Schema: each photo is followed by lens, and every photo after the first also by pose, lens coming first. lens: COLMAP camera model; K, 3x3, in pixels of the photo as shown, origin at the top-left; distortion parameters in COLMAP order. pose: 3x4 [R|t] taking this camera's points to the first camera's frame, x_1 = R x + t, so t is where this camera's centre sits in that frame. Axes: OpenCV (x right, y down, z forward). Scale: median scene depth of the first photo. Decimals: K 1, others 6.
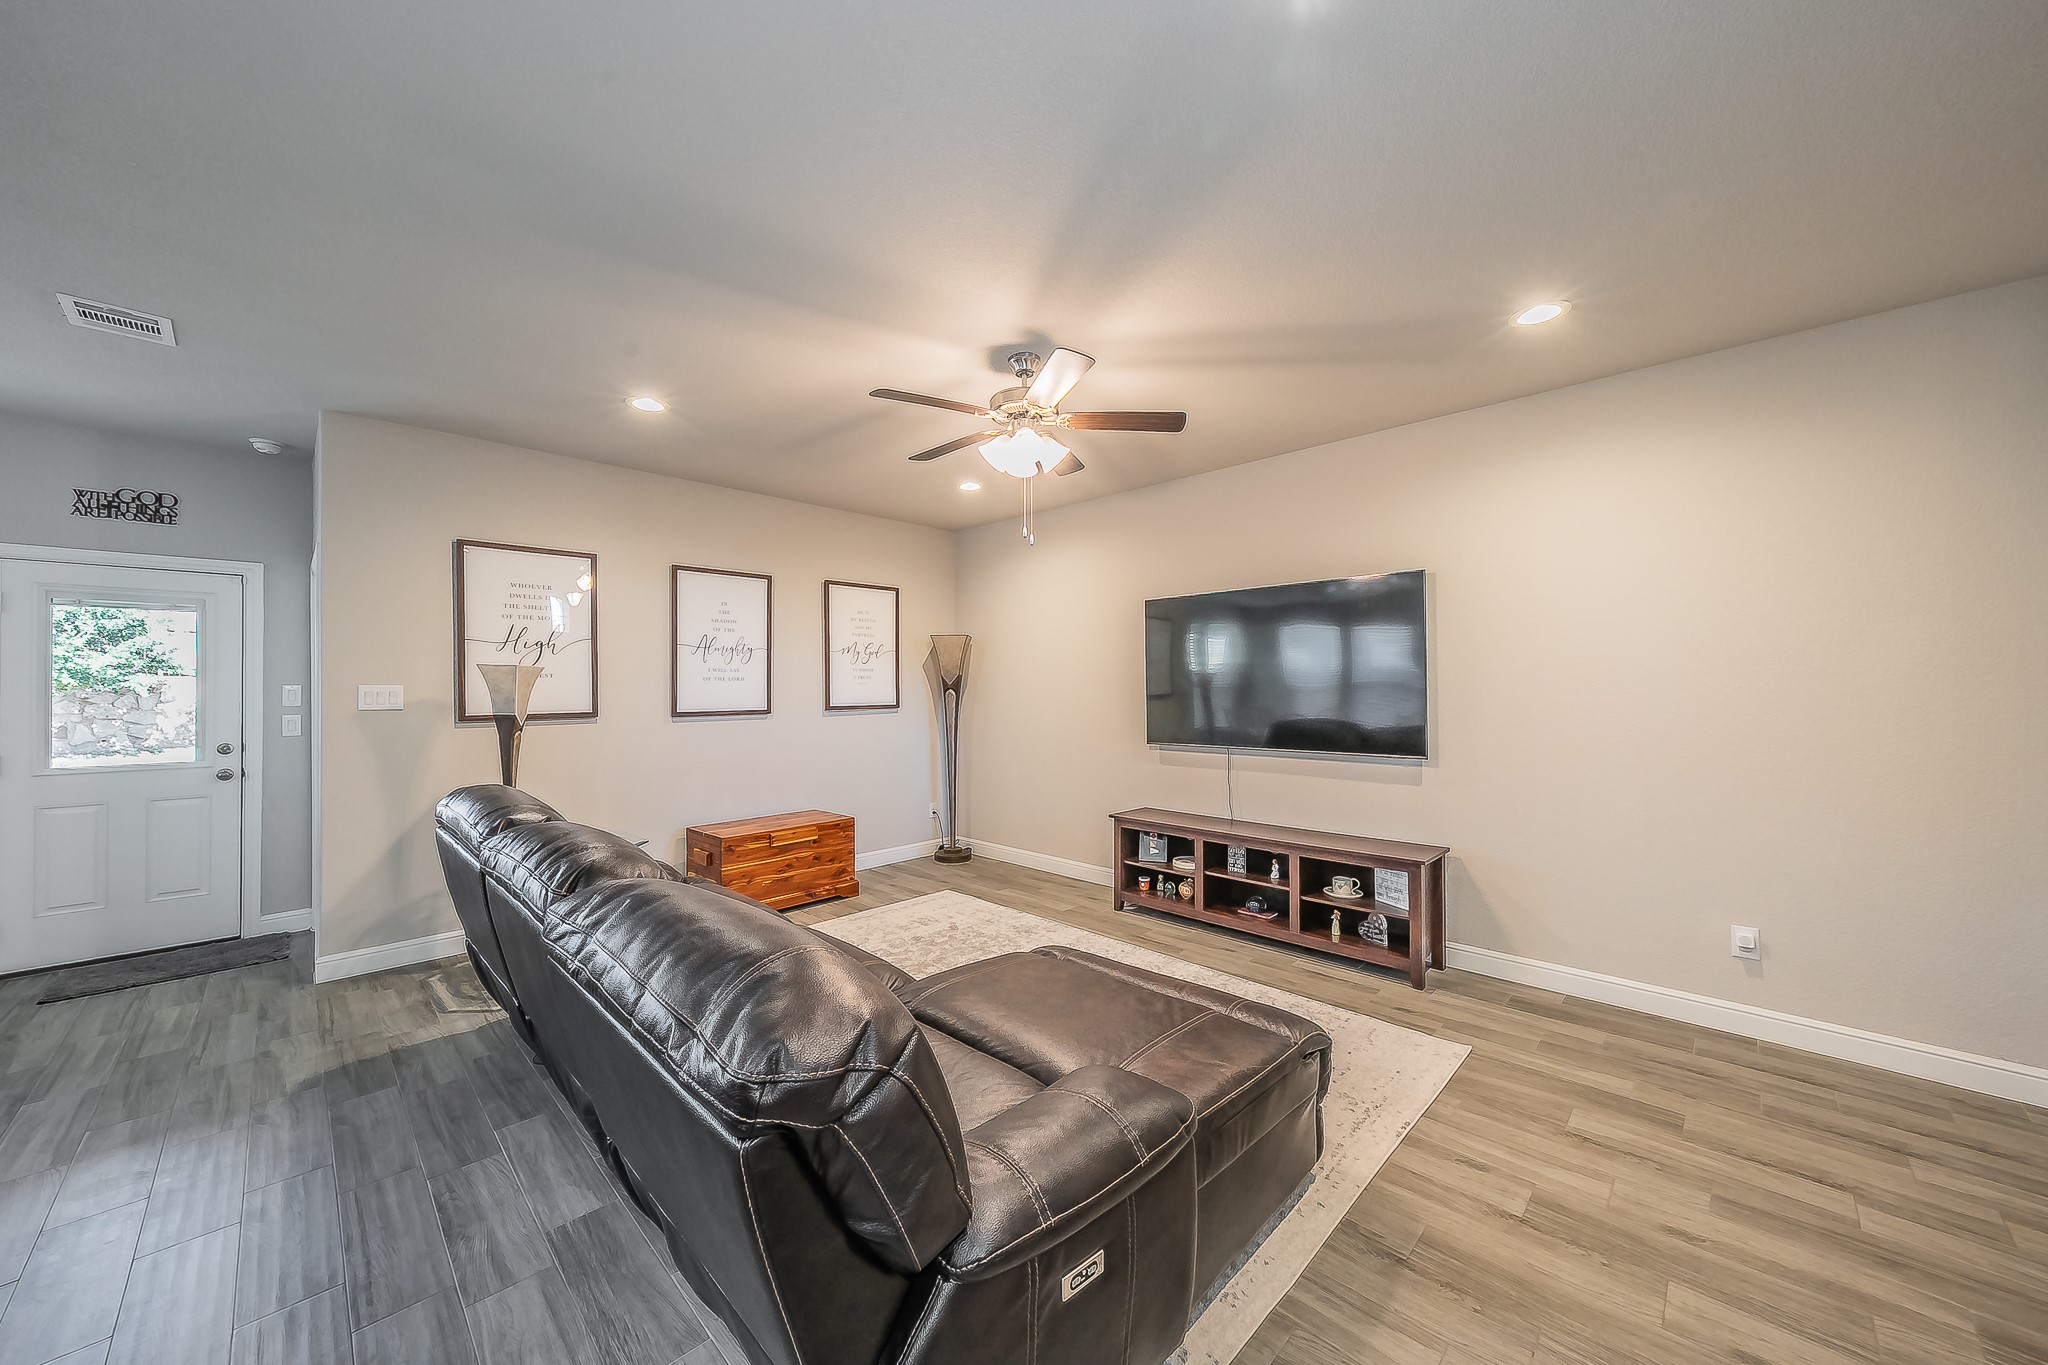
lens RADIAL K [[725.0, 0, 1021.7], [0, 725.0, 680.7], [0, 0, 1]] dist [-0.001171, 0.000656]
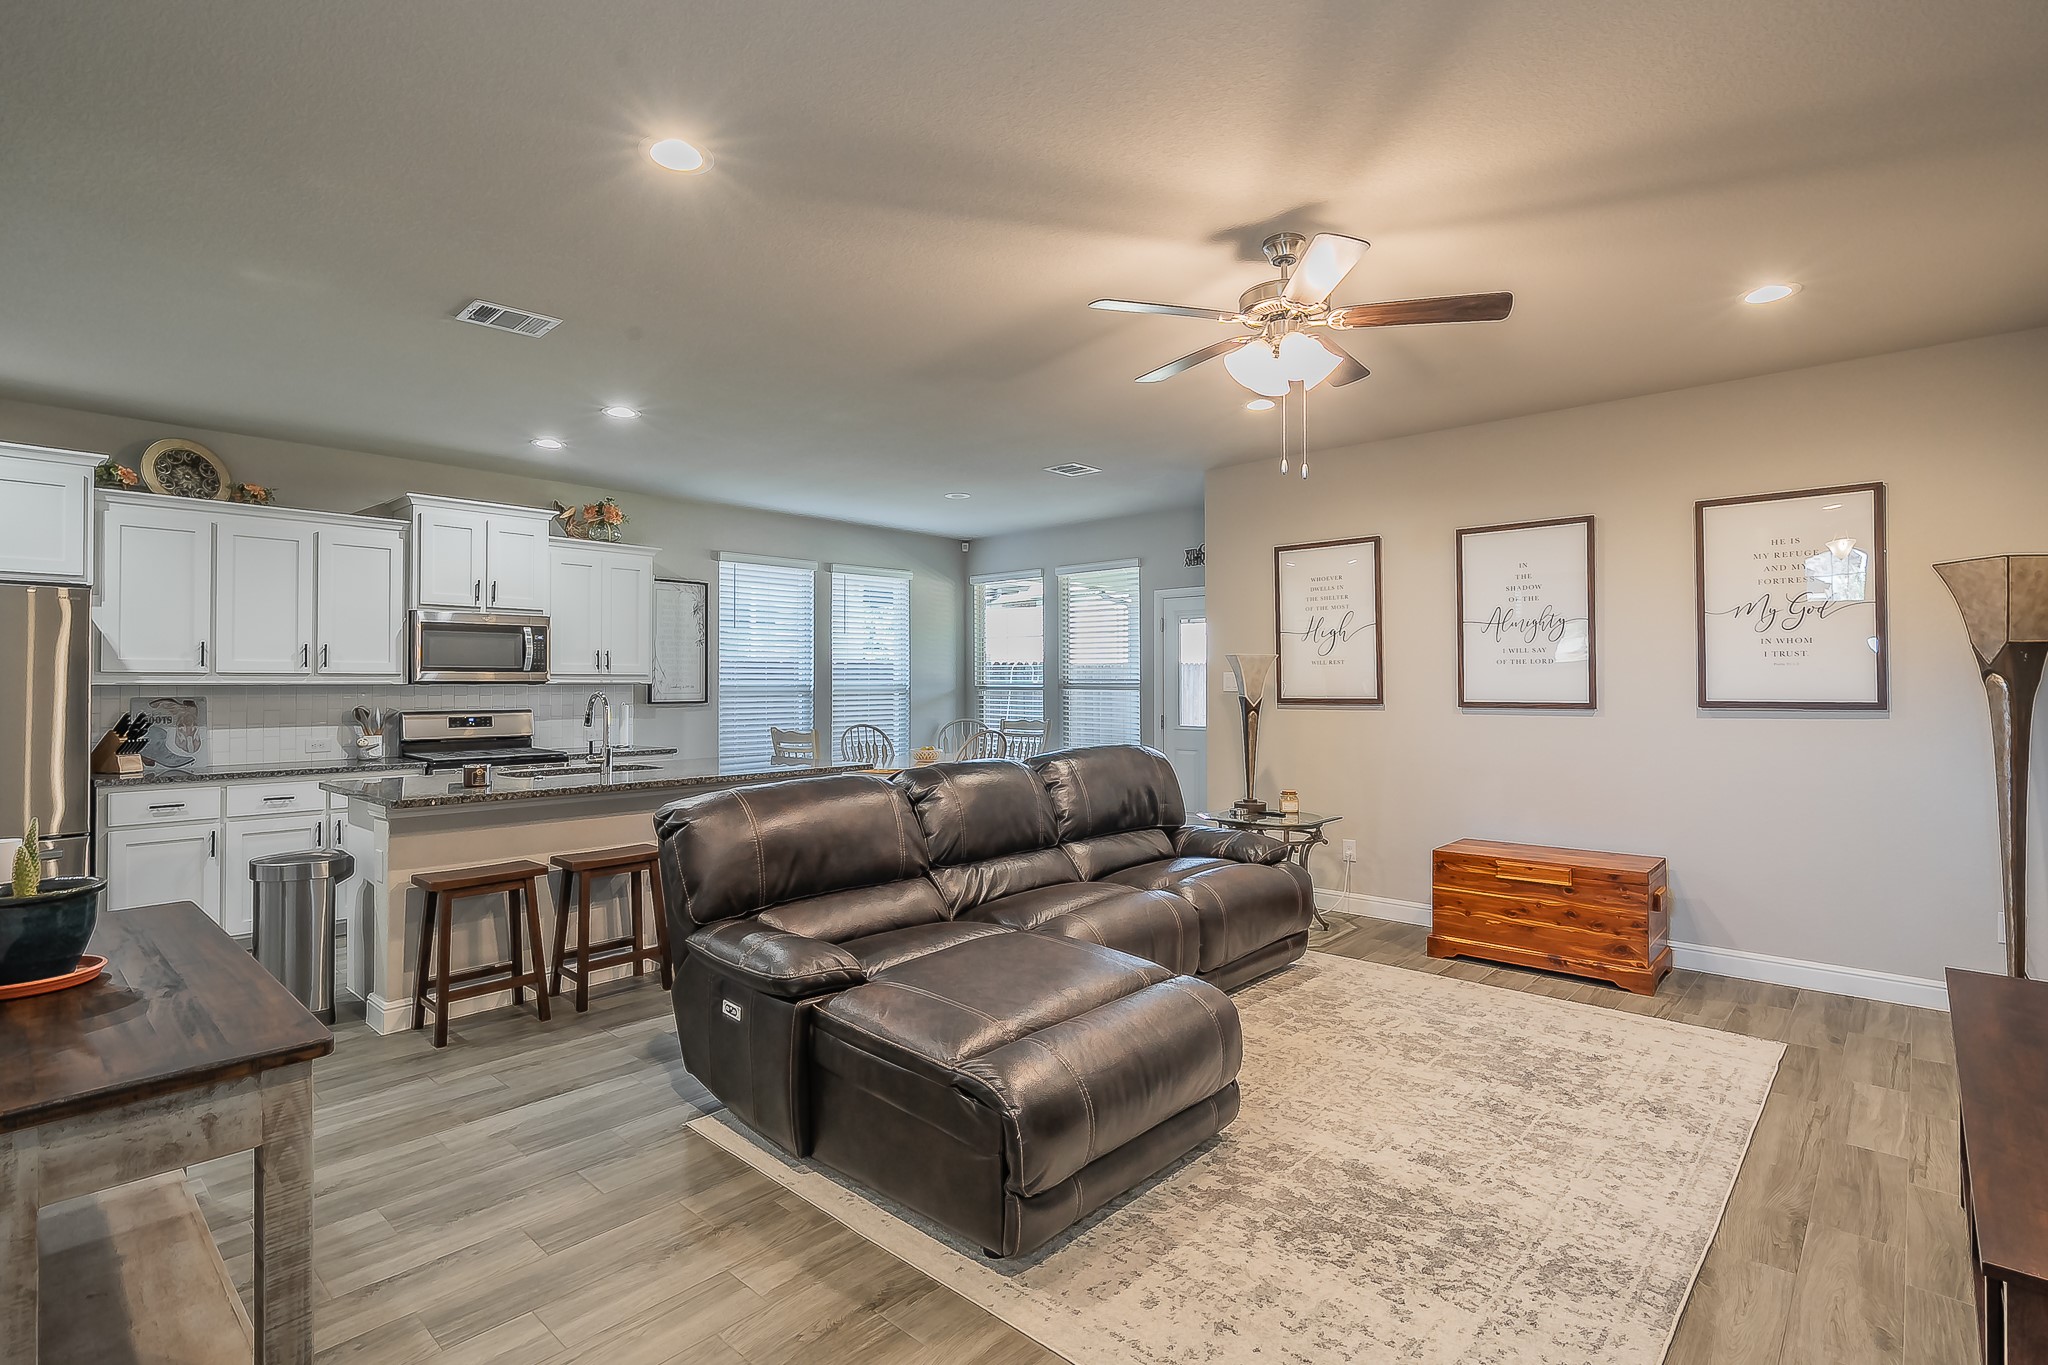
lens RADIAL K [[999.9, 0, 1020.1], [0, 999.9, 671.5], [0, 0, 1]] dist [0.001375, -0.000374]
pose [[0.032272, -0.008021, -0.999447, 0.760974], [0.011927, 0.999900, -0.007639, 0.011838], [0.999408, -0.011674, 0.032365, 0.494447]]
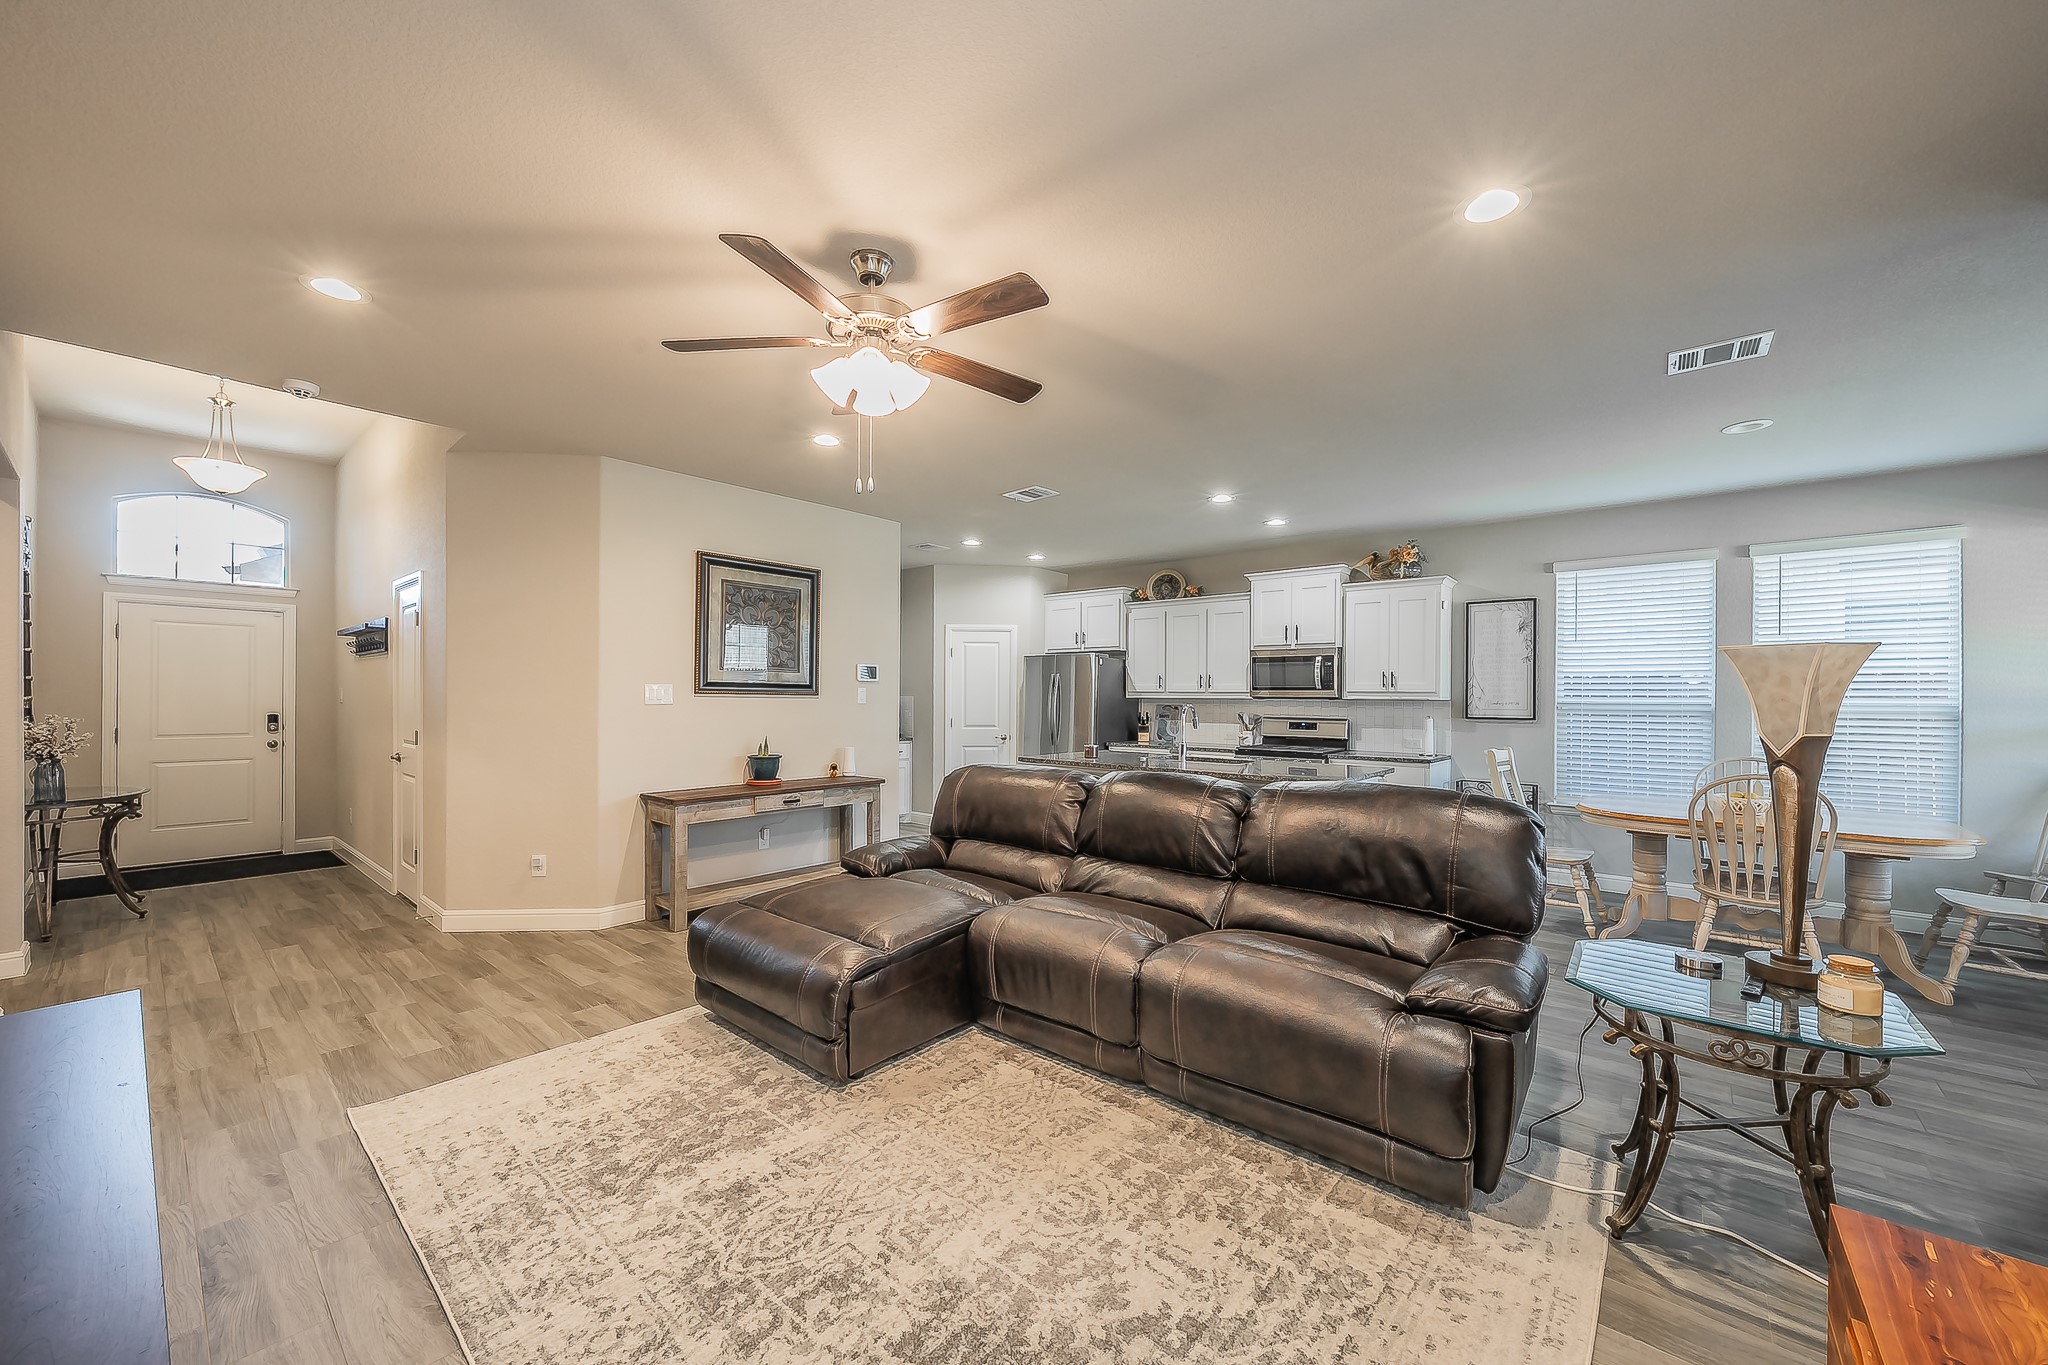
lens RADIAL K [[770.0, 0, 1011.1], [0, 770.0, 699.4], [0, 0, 1]] dist [-0.006632, 0.000472]
pose [[-0.998716, -0.001889, -0.050614, -0.074959], [-0.001658, 0.999988, -0.004599, 0.018906], [0.050622, -0.004509, -0.998708, 1.319546]]
